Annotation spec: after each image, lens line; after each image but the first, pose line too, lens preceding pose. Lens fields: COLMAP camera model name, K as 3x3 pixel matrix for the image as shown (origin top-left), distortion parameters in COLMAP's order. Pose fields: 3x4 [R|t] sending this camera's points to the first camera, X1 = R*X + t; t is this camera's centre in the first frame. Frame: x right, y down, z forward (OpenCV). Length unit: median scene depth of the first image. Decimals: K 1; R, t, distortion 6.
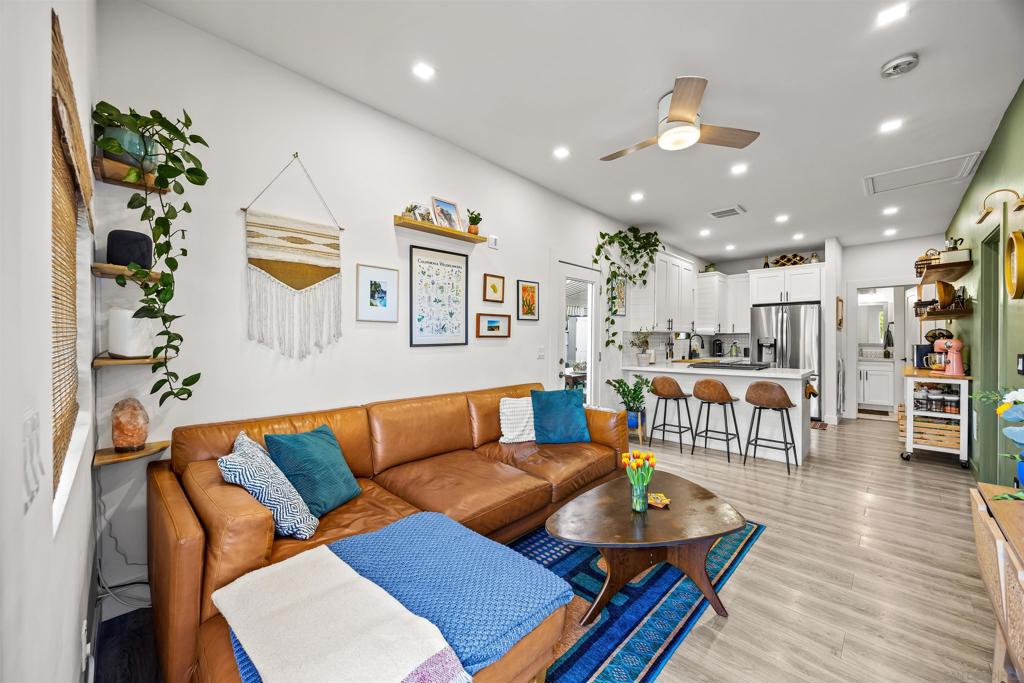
lens RADIAL K [[378.7, 0, 525.8], [0, 378.7, 338.0], [0, 0, 1]] dist [-0.001029, -0.000386]
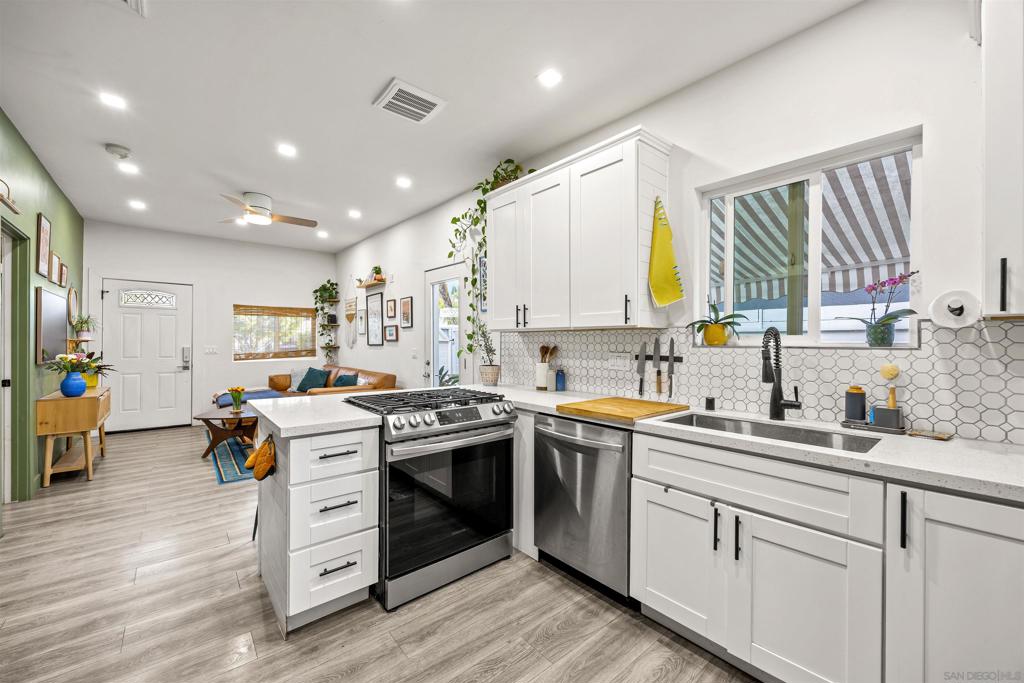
lens RADIAL K [[420.9, 0, 537.5], [0, 420.9, 344.0], [0, 0, 1]] dist [-0.001110, -0.000581]
pose [[-0.089059, 0.004480, -0.996016, 1.287109], [-0.005549, 0.999972, 0.004994, -0.000342], [0.996011, 0.005972, -0.089032, 1.443018]]
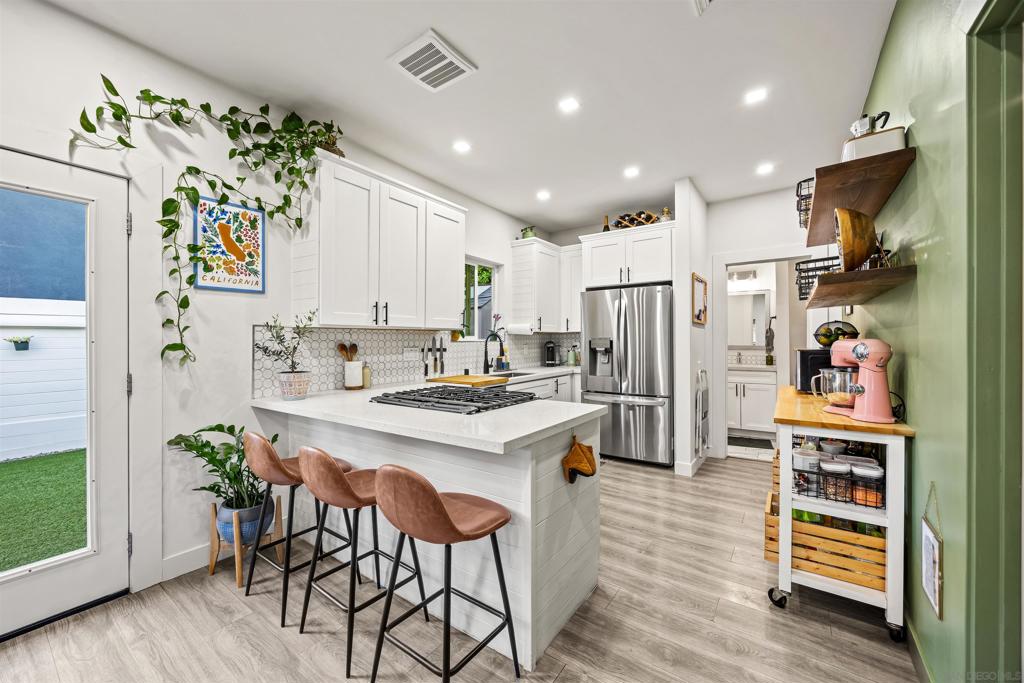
lens RADIAL K [[388.5, 0, 512.0], [0, 388.5, 341.5], [0, 0, 1]] dist [-0.002123, 0.000035]
pose [[0.988282, -0.005418, 0.152543, 0.645270], [0.005061, 0.999983, 0.002725, 0.002625], [-0.152555, -0.001921, 0.988293, 0.613395]]
